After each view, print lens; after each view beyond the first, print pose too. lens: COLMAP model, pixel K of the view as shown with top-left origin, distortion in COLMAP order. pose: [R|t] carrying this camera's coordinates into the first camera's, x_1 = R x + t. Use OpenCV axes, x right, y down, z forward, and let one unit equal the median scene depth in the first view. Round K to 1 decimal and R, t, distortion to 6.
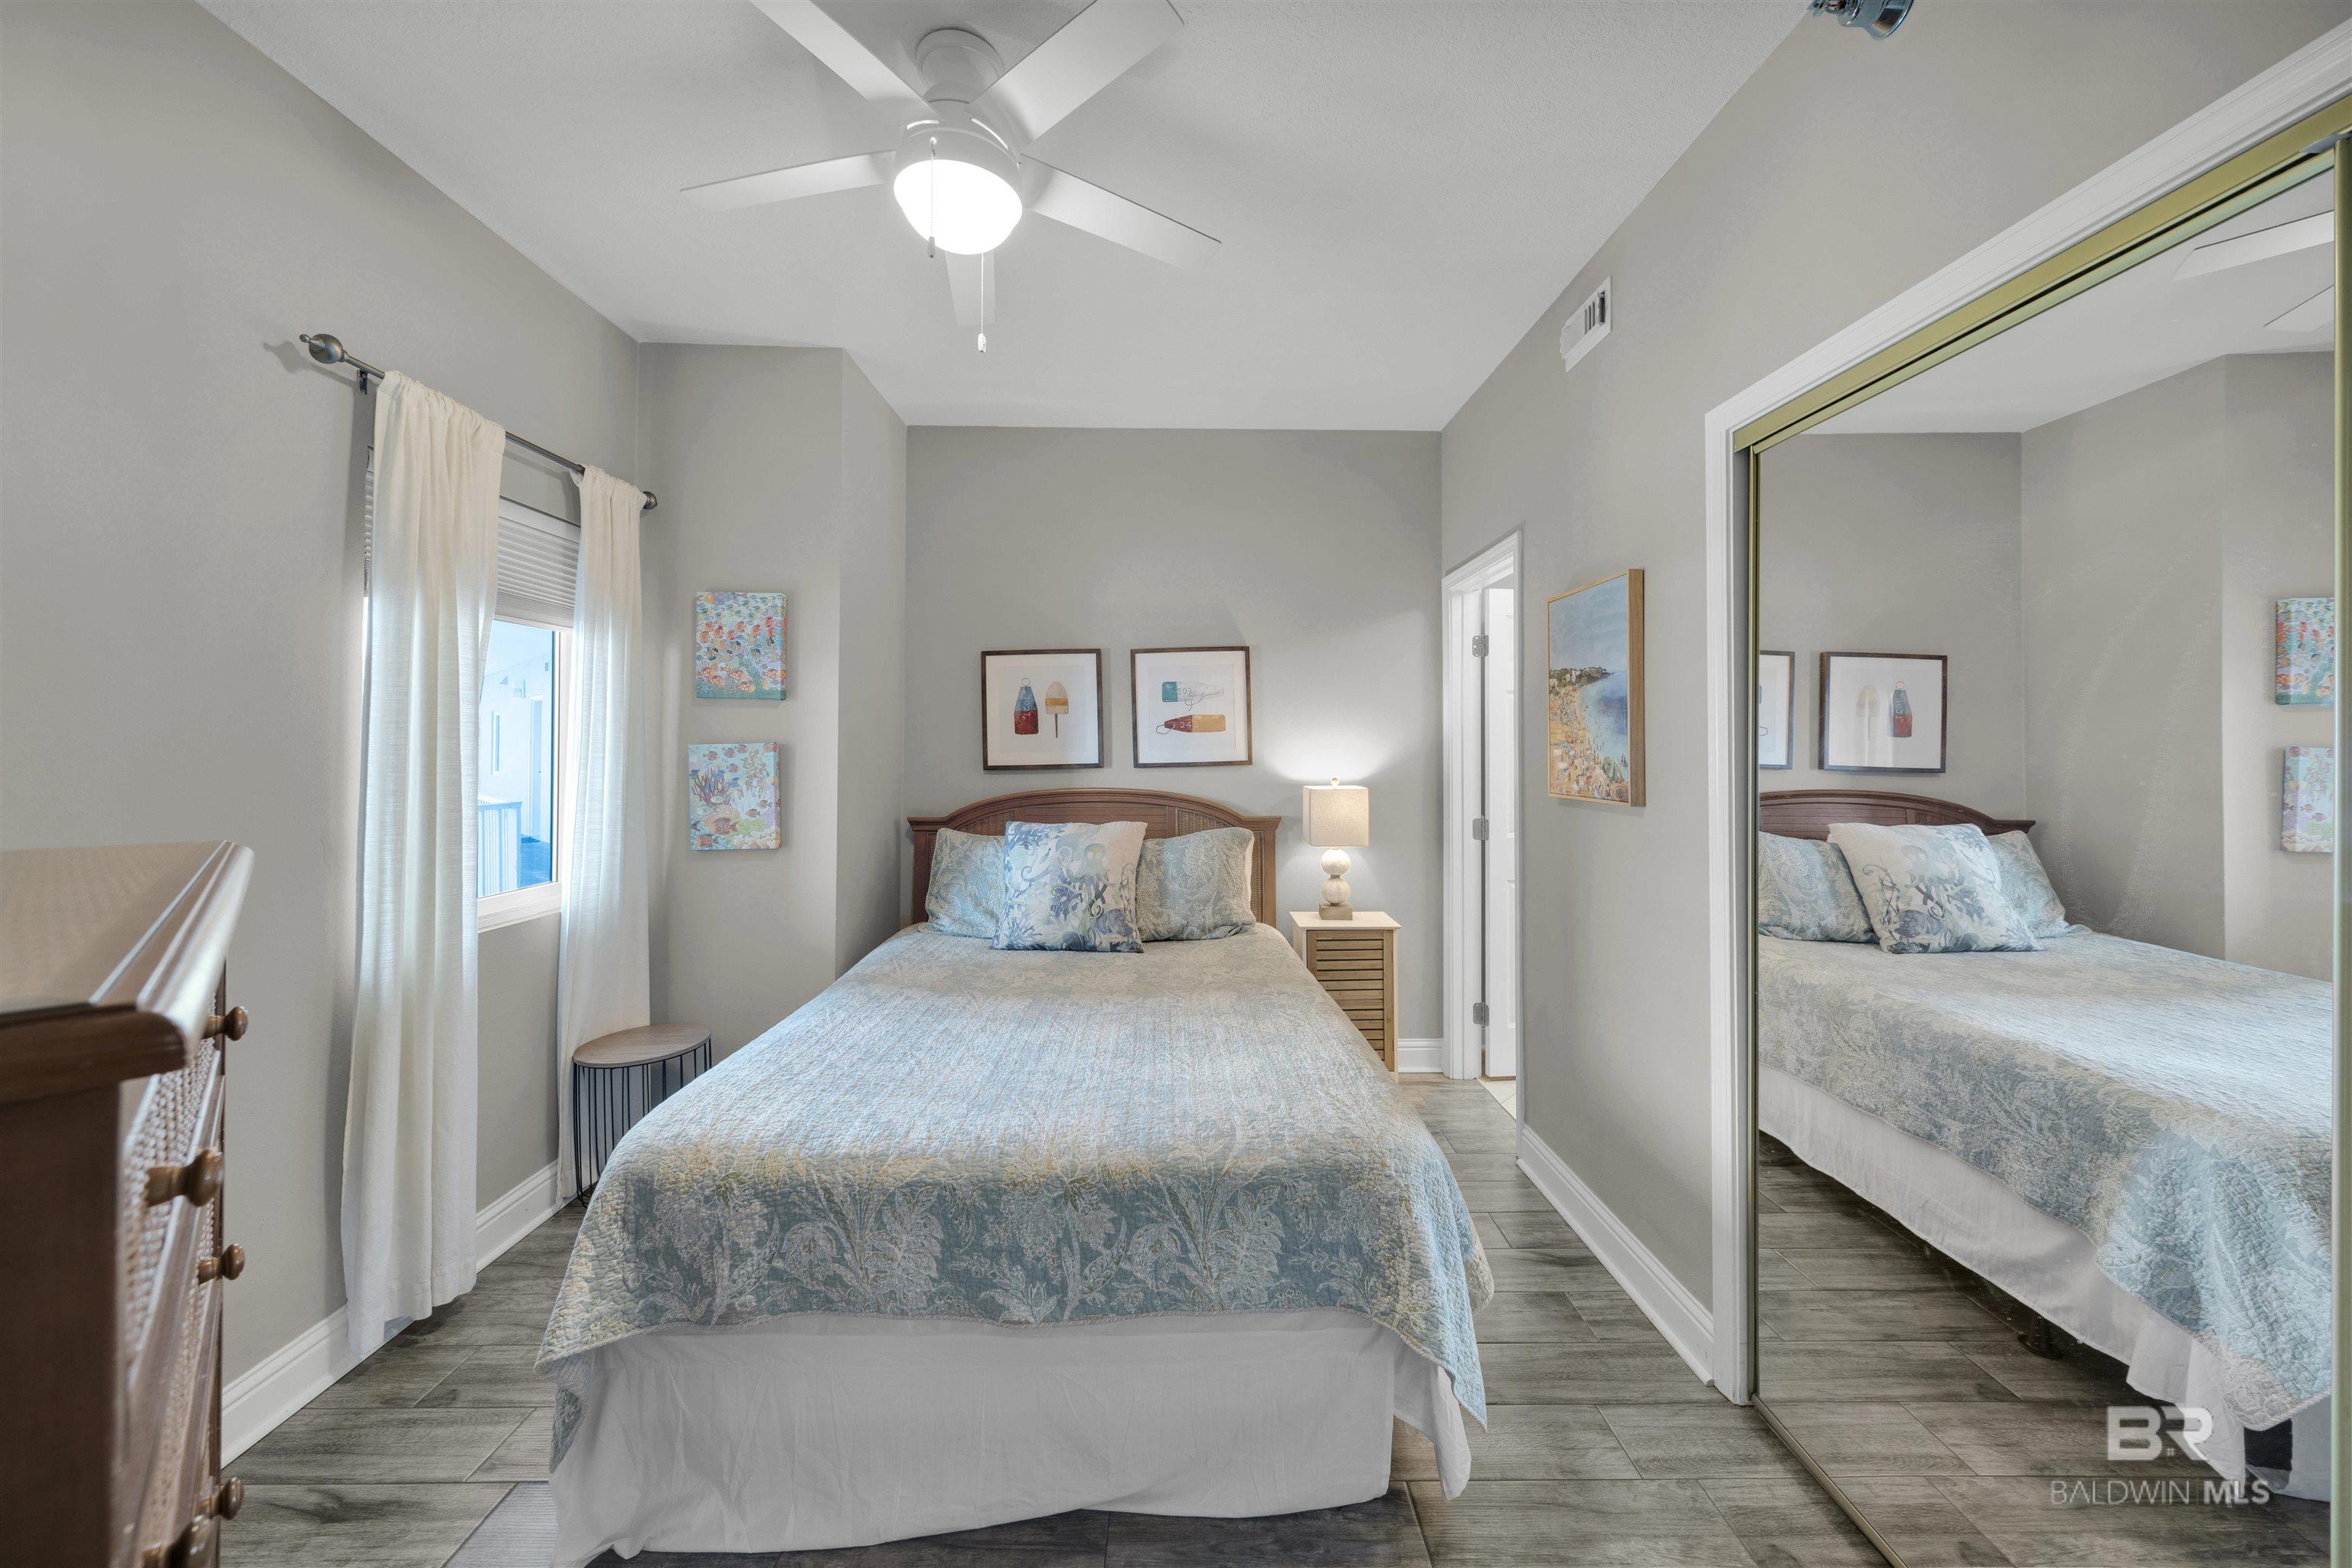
lens RADIAL K [[846.6, 0, 1178.4], [0, 846.6, 750.6], [0, 0, 1]] dist [-0.000347, 0.000039]
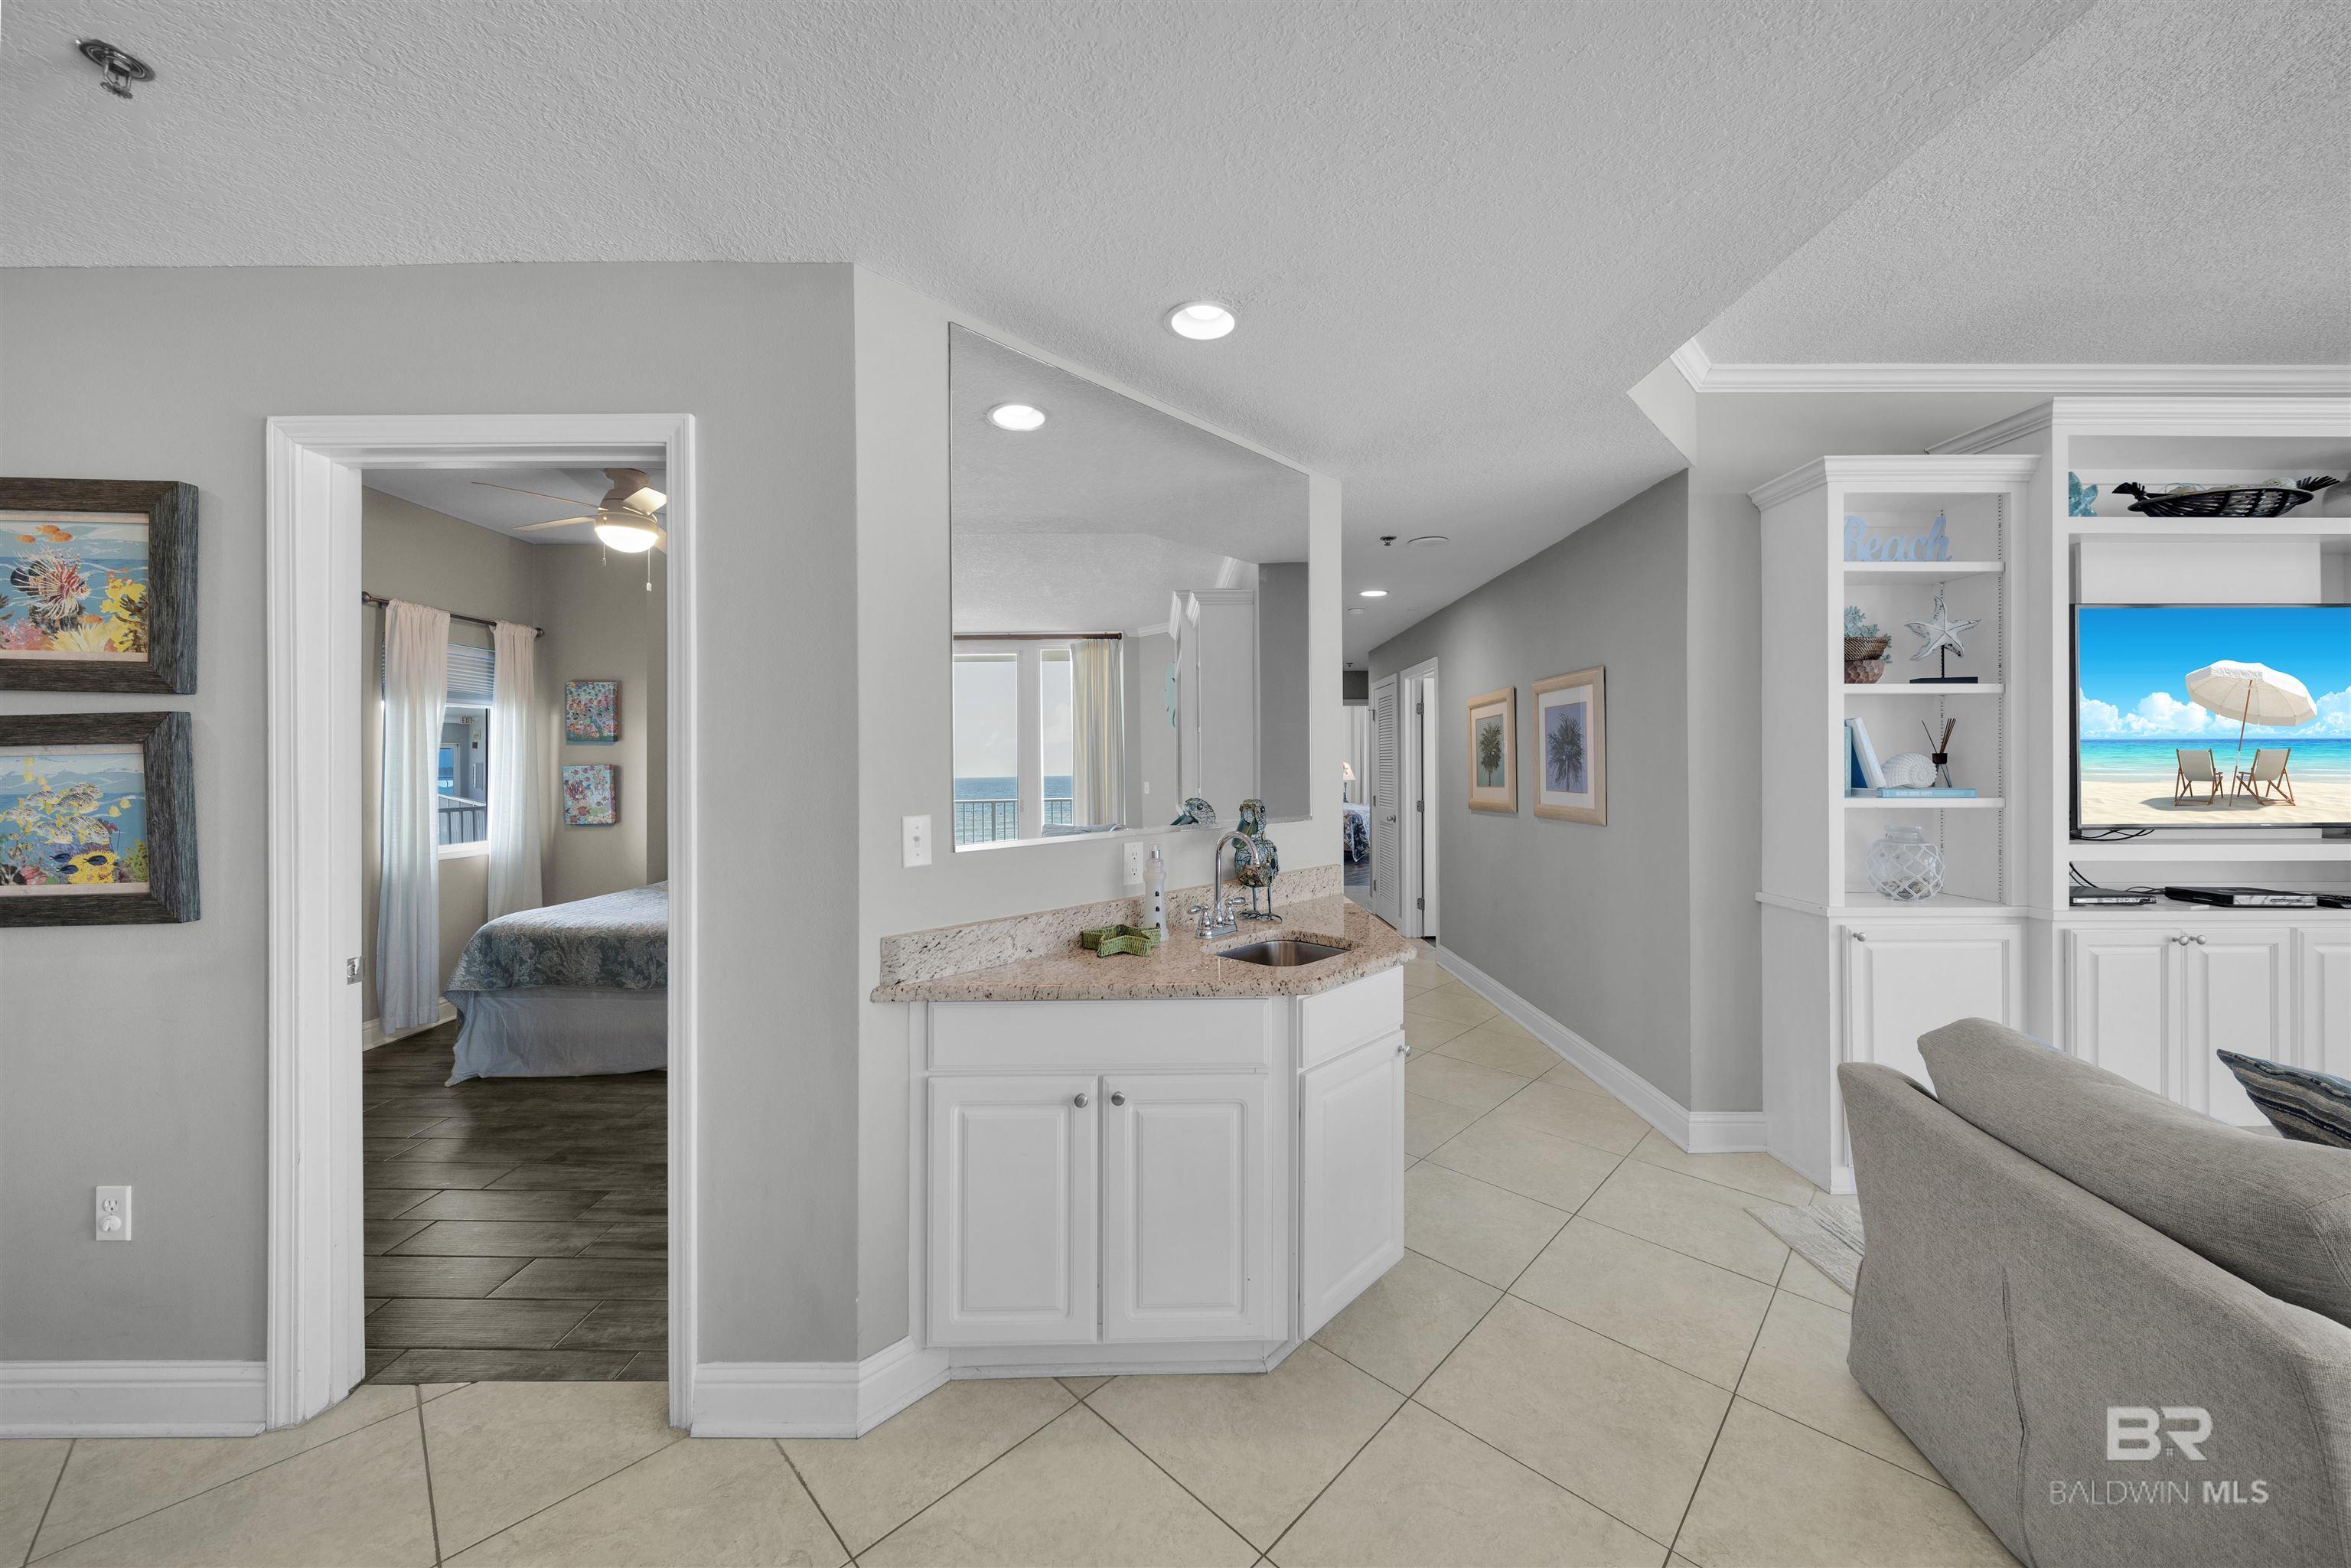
lens RADIAL K [[826.2, 0, 1176.8], [0, 826.2, 776.0], [0, 0, 1]] dist [-0.003226, -0.000456]
pose [[0.999861, -0.005385, -0.015794, 0.766527], [0.005533, 0.999941, 0.009354, 0.004558], [0.015743, -0.009441, 0.999832, -0.748760]]
